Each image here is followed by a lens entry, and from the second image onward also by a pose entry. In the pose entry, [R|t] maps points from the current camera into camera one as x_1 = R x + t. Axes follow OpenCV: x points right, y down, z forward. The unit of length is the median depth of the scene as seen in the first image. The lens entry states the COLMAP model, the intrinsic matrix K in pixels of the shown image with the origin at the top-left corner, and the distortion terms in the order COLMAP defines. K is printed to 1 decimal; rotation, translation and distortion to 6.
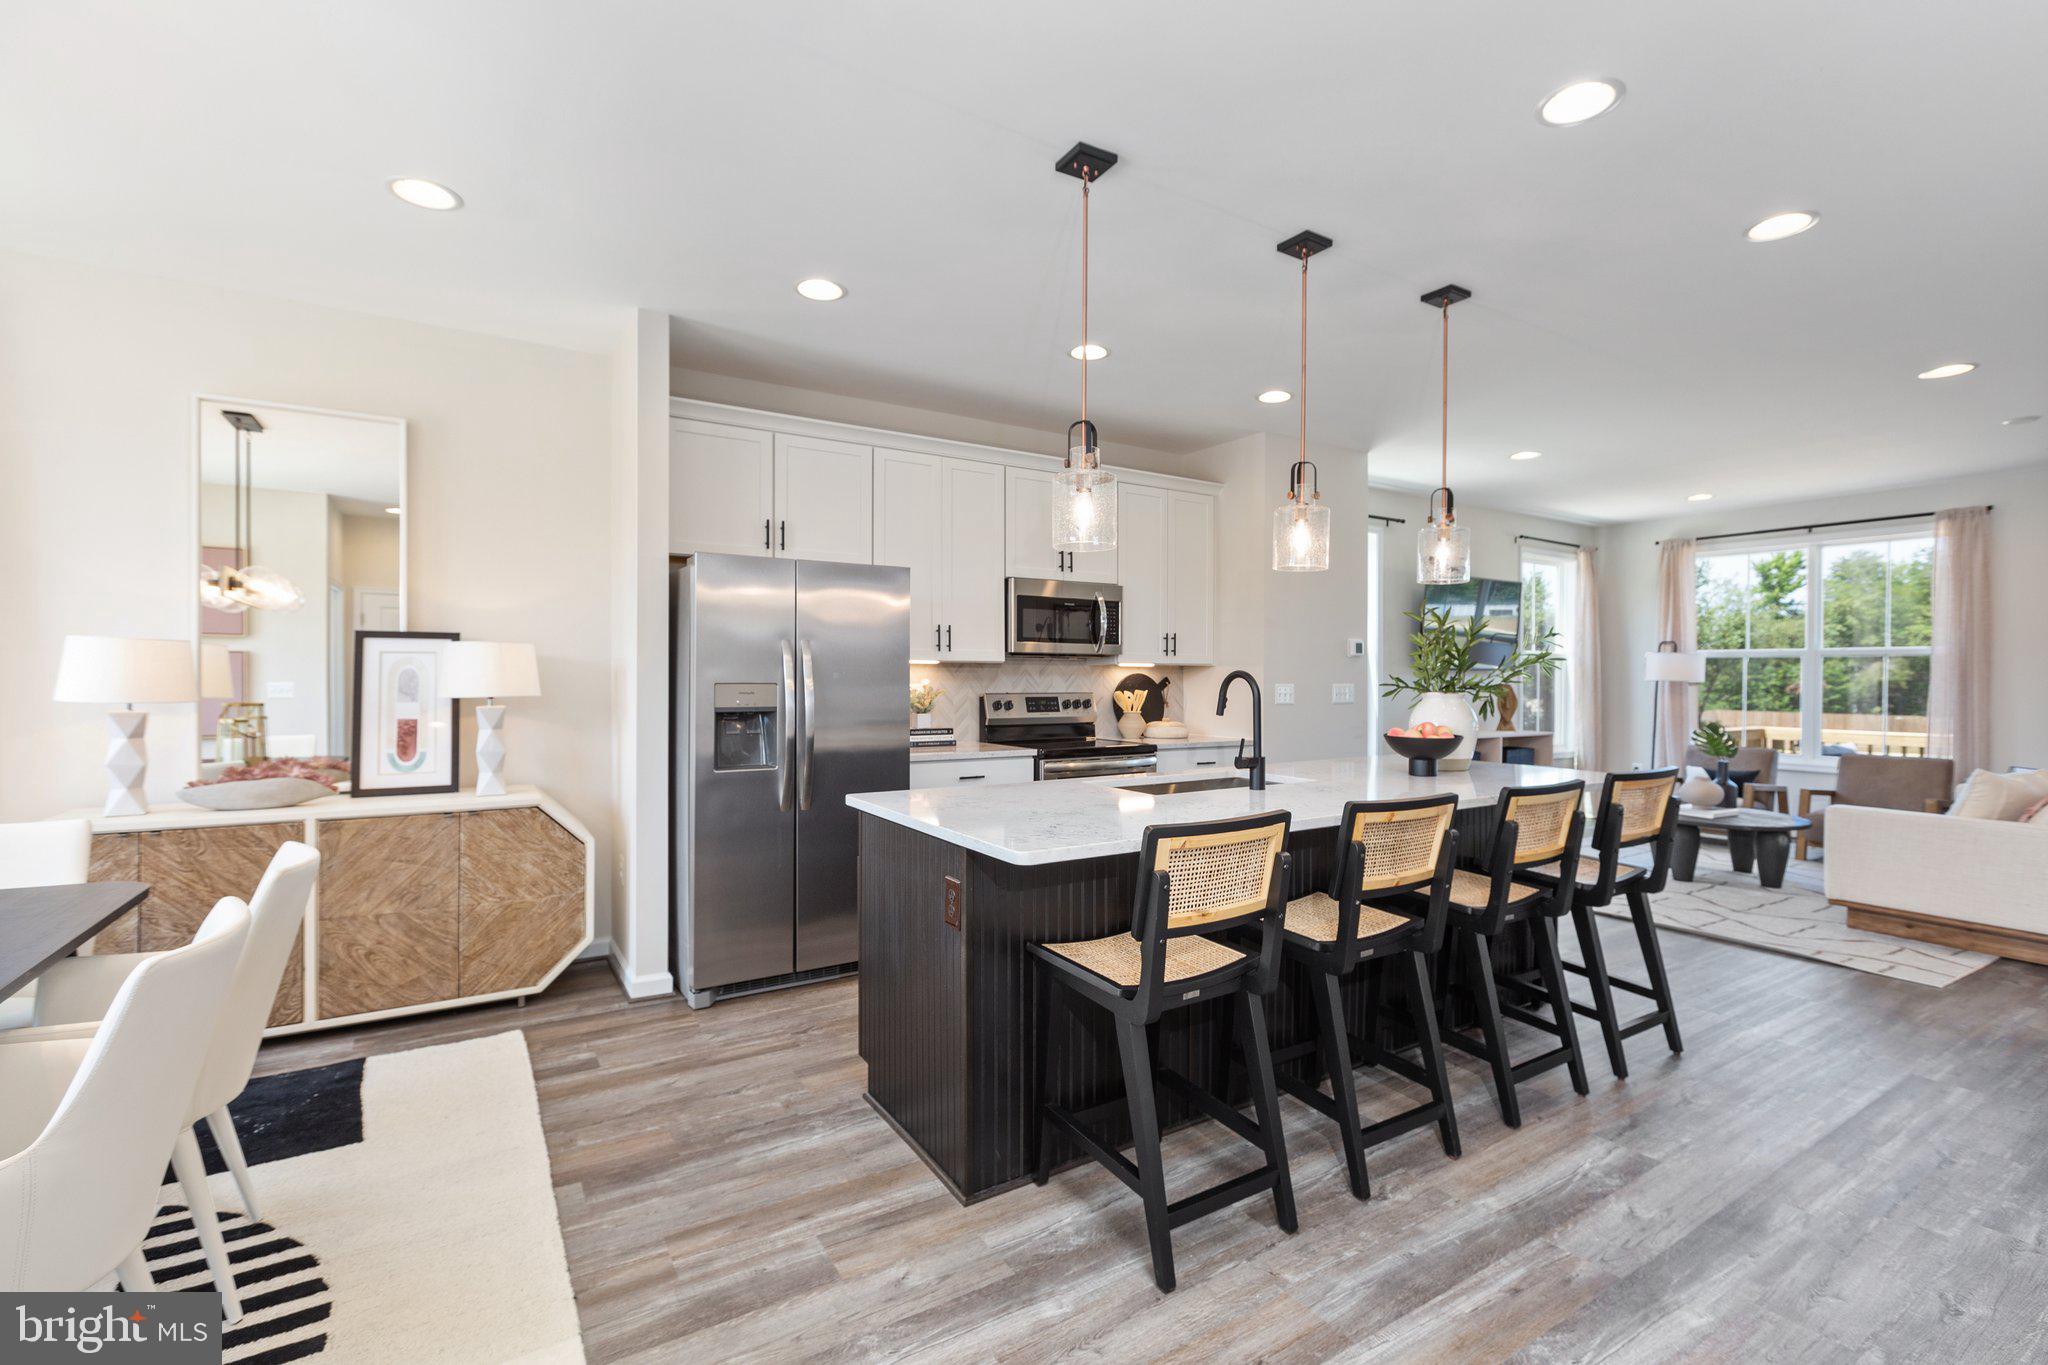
lens RADIAL K [[914.8, 0, 1030.0], [0, 914.8, 687.1], [0, 0, 1]] dist [-0.000864, 0.000804]
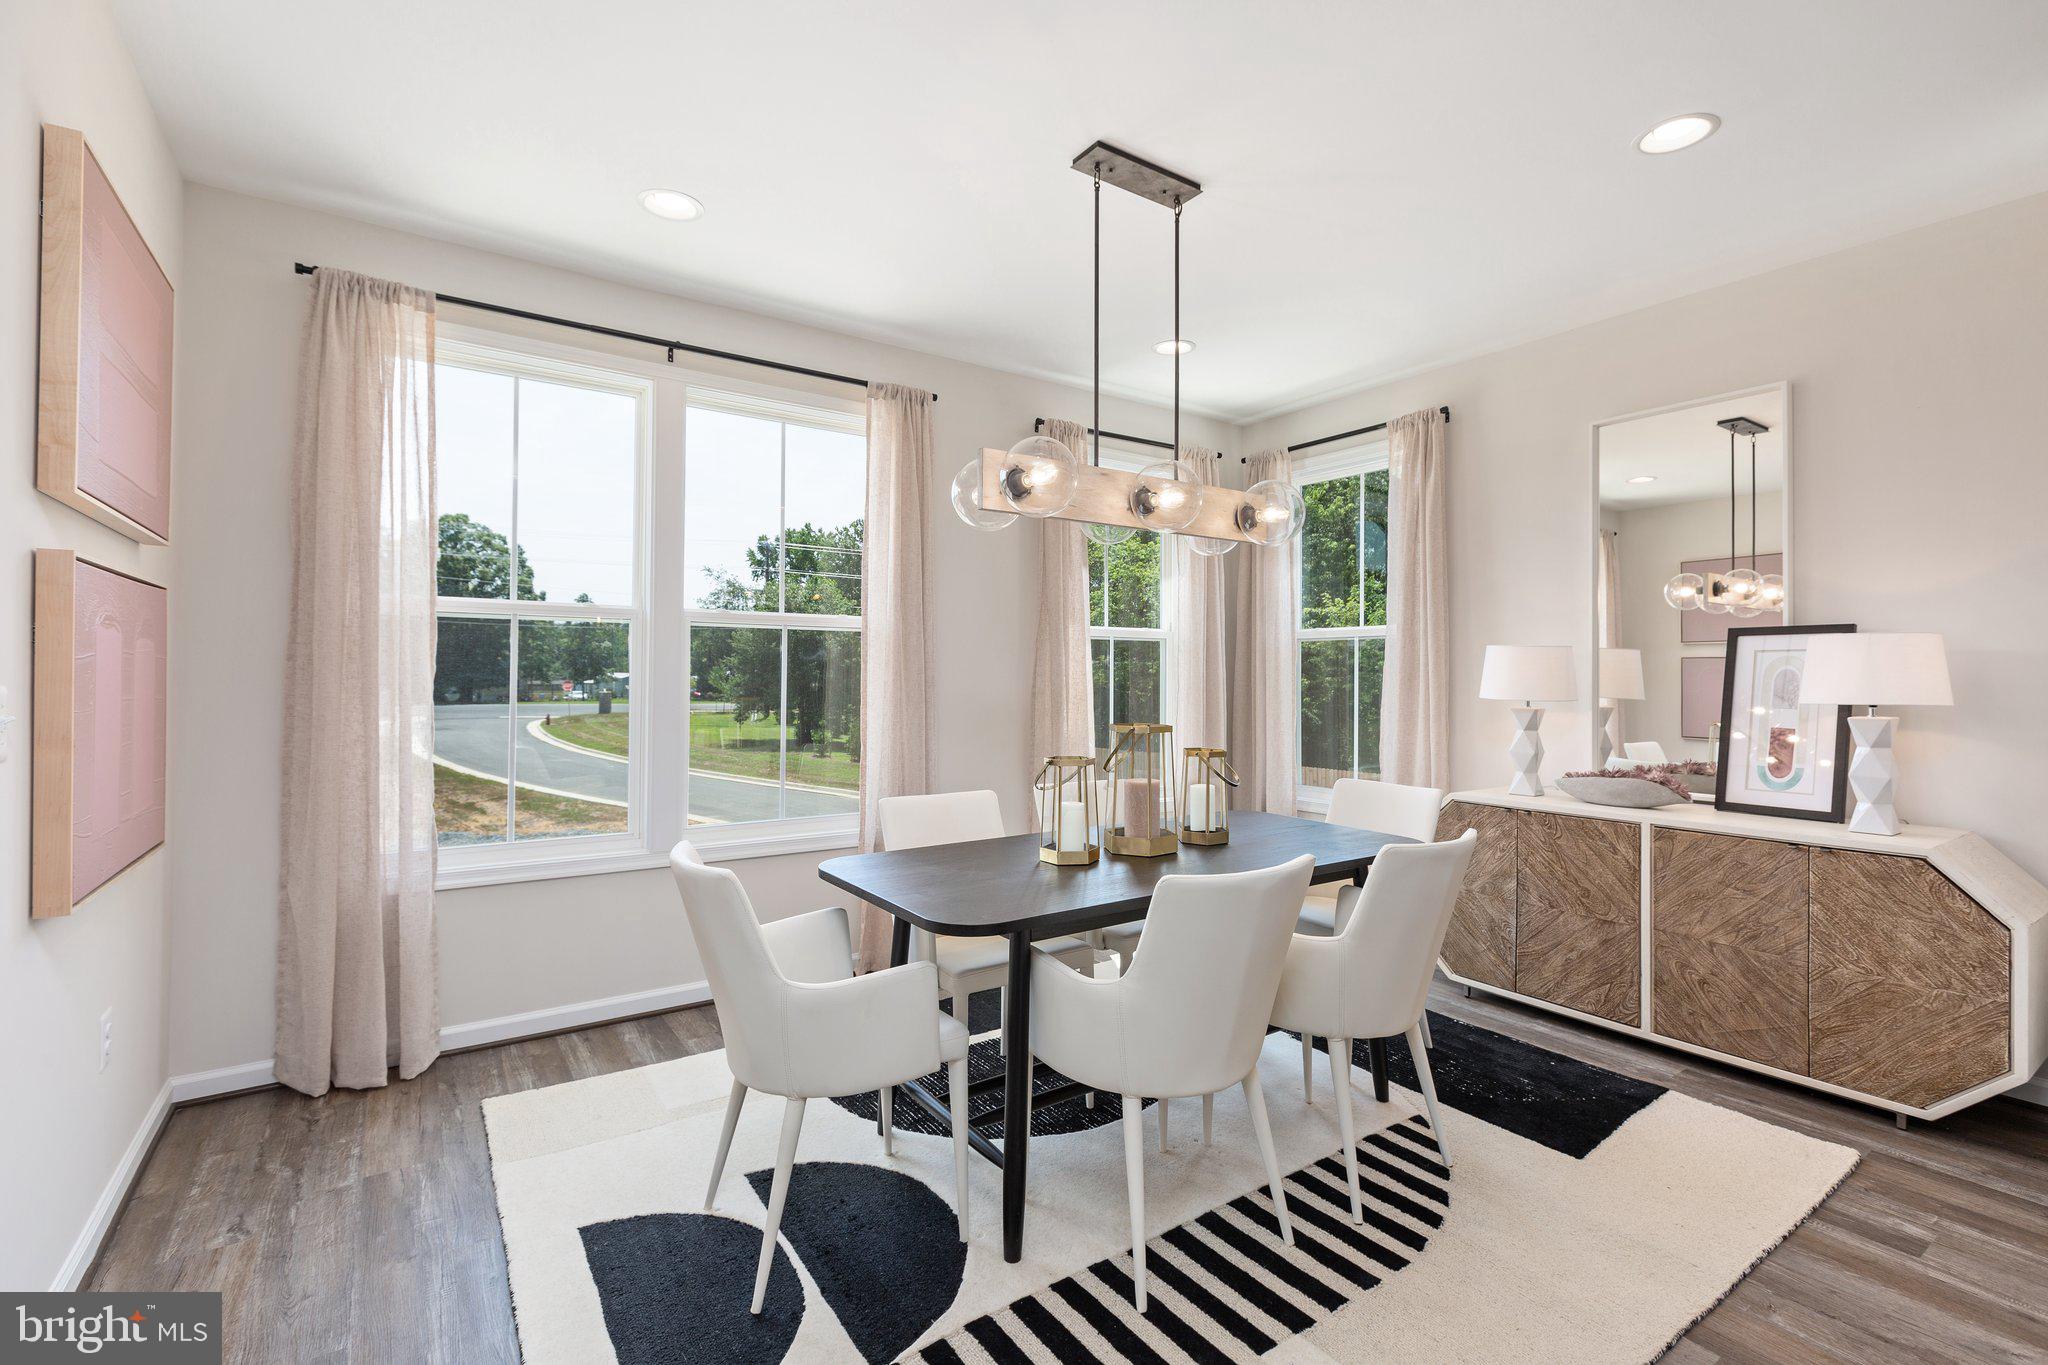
lens RADIAL K [[914.8, 0, 1022.7], [0, 914.8, 669.6], [0, 0, 1]] dist [-0.000864, 0.000804]
pose [[0.045843, -0.011602, -0.998881, 0.145749], [-0.017672, 0.999767, -0.012423, 0.003112], [0.998792, 0.018221, 0.045627, 0.250944]]
